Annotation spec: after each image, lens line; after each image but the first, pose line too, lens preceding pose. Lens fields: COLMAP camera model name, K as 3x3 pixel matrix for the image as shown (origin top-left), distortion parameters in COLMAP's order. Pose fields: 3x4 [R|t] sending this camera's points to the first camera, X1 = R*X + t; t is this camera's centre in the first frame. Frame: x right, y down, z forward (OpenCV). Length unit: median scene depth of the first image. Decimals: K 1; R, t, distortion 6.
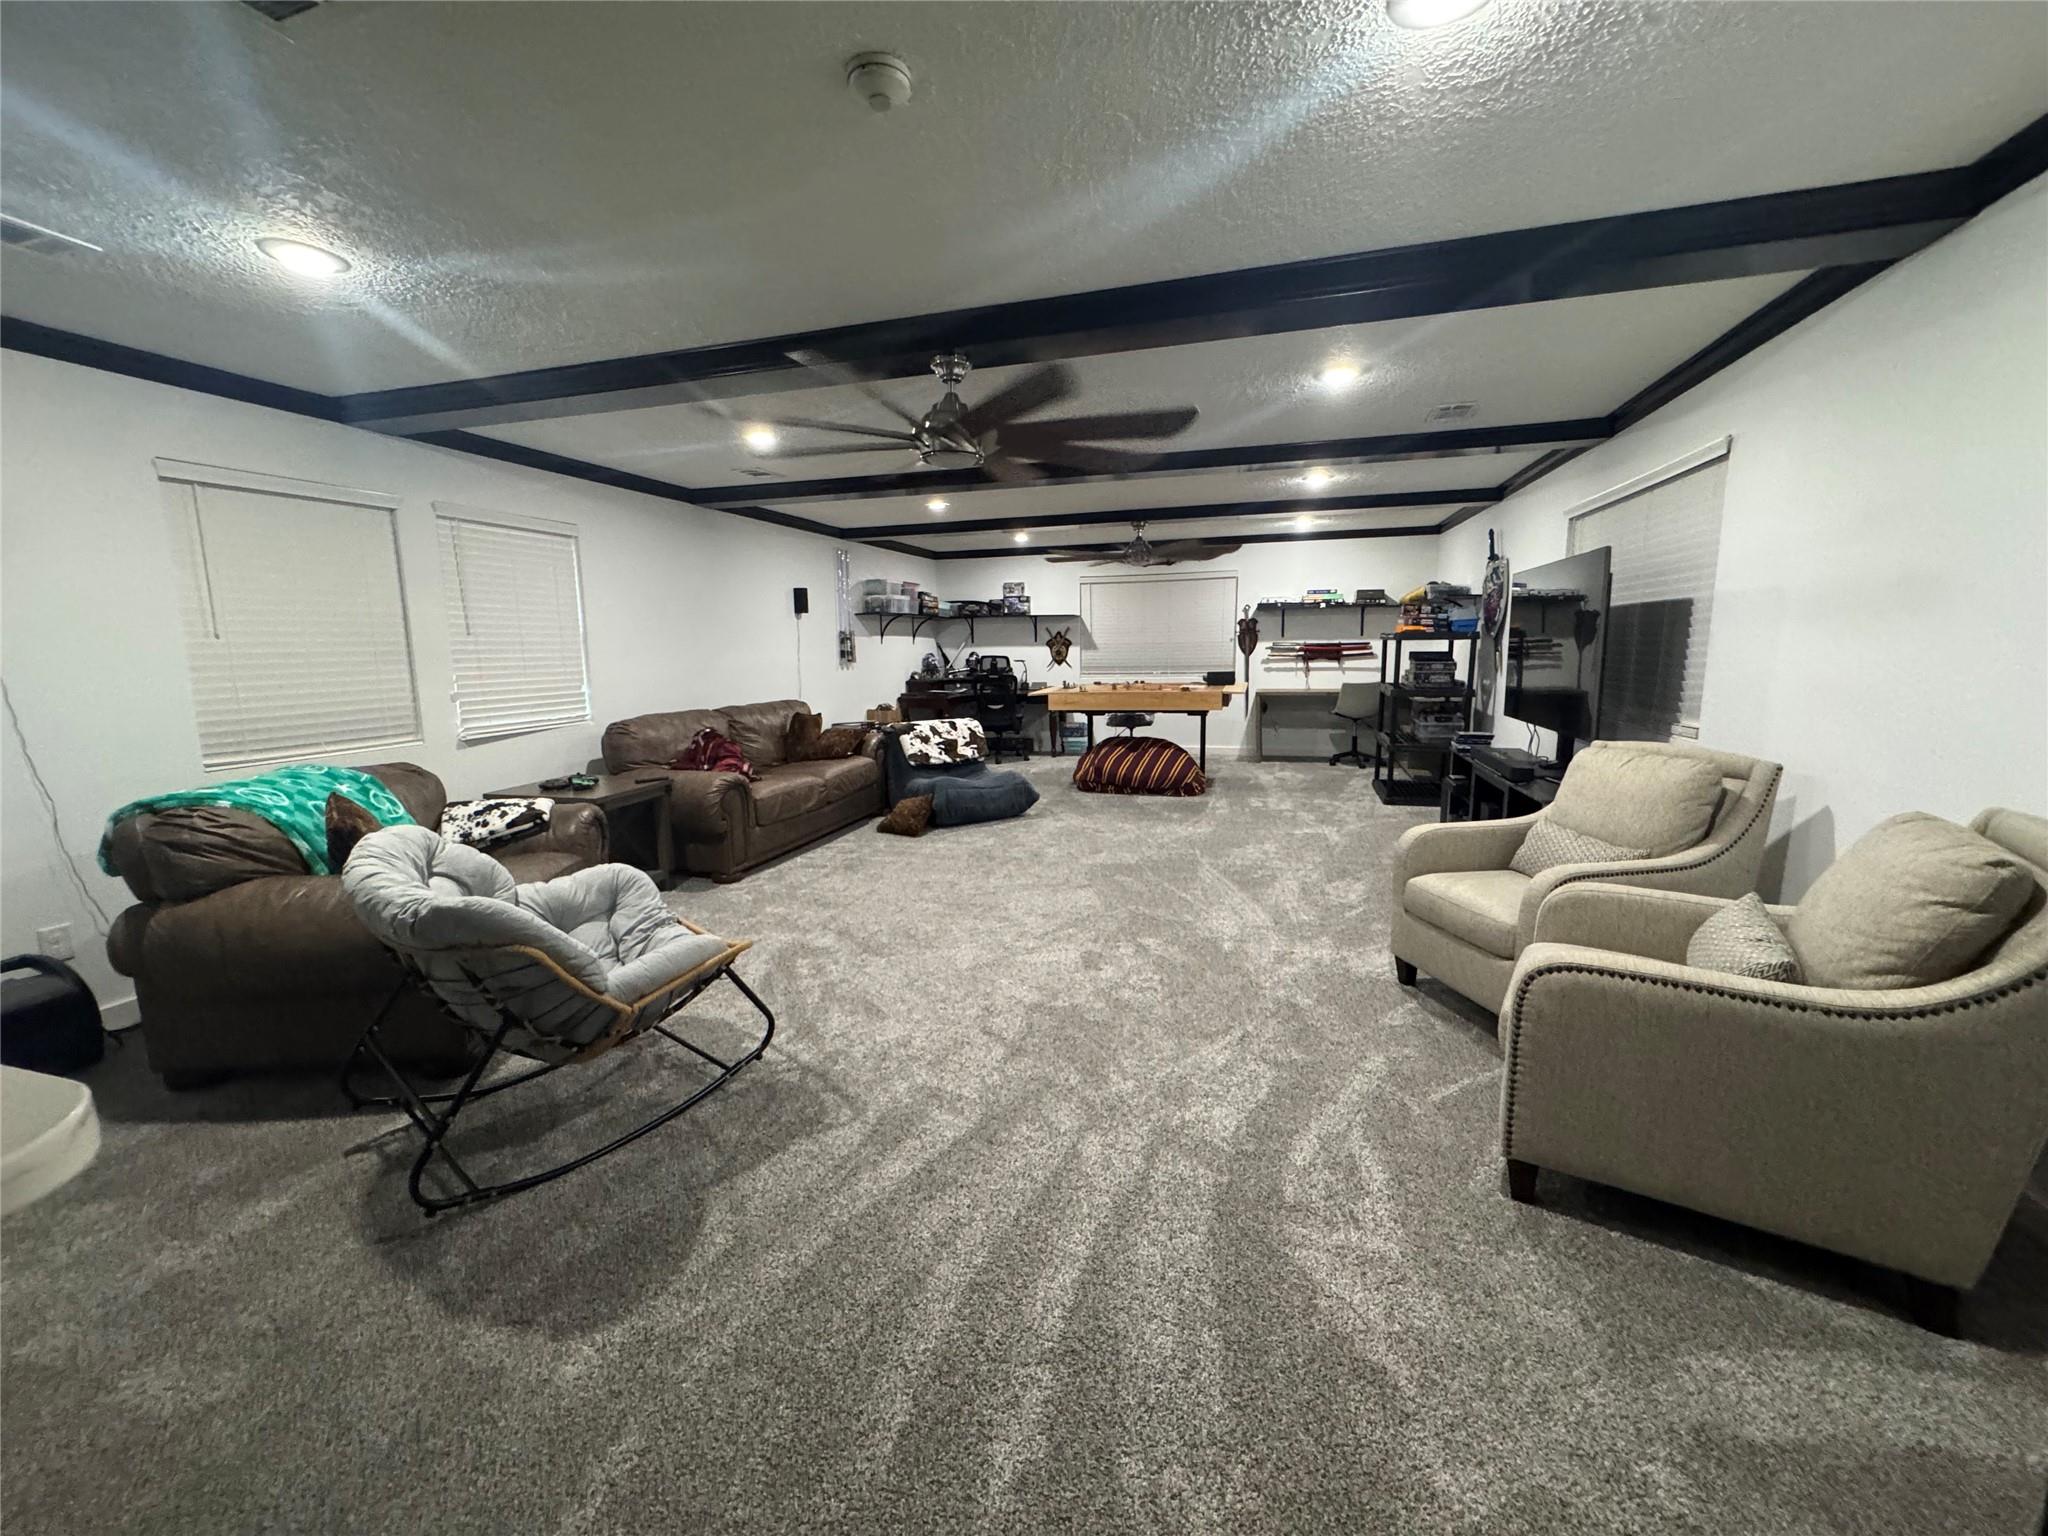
lens RADIAL K [[817.4, 0, 1026.7], [0, 817.4, 771.5], [0, 0, 1]] dist [-0.003992, 0.000736]
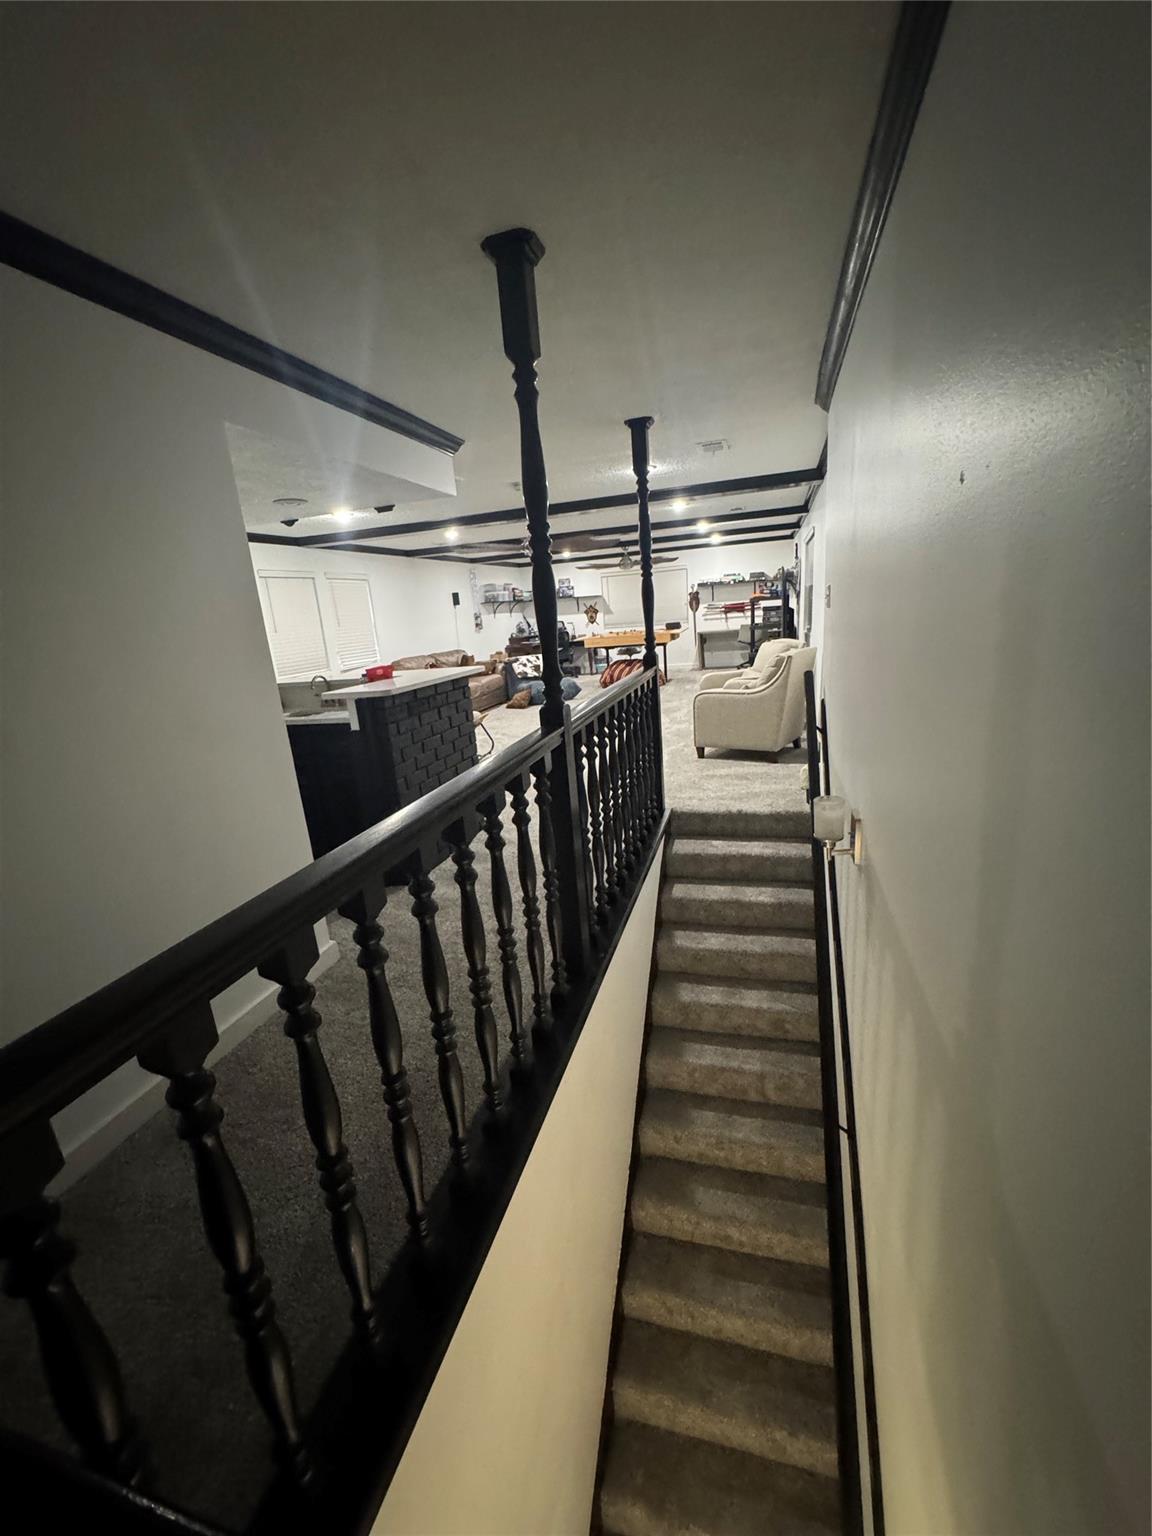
lens RADIAL K [[613.0, 0, 578.0], [0, 613.0, 761.6], [0, 0, 1]] dist [-0.003992, 0.000736]
pose [[0.998149, -0.057659, -0.019331, 0.020093], [0.059149, 0.994336, 0.088298, 0.059429], [0.014130, -0.089278, 0.995907, -0.441712]]
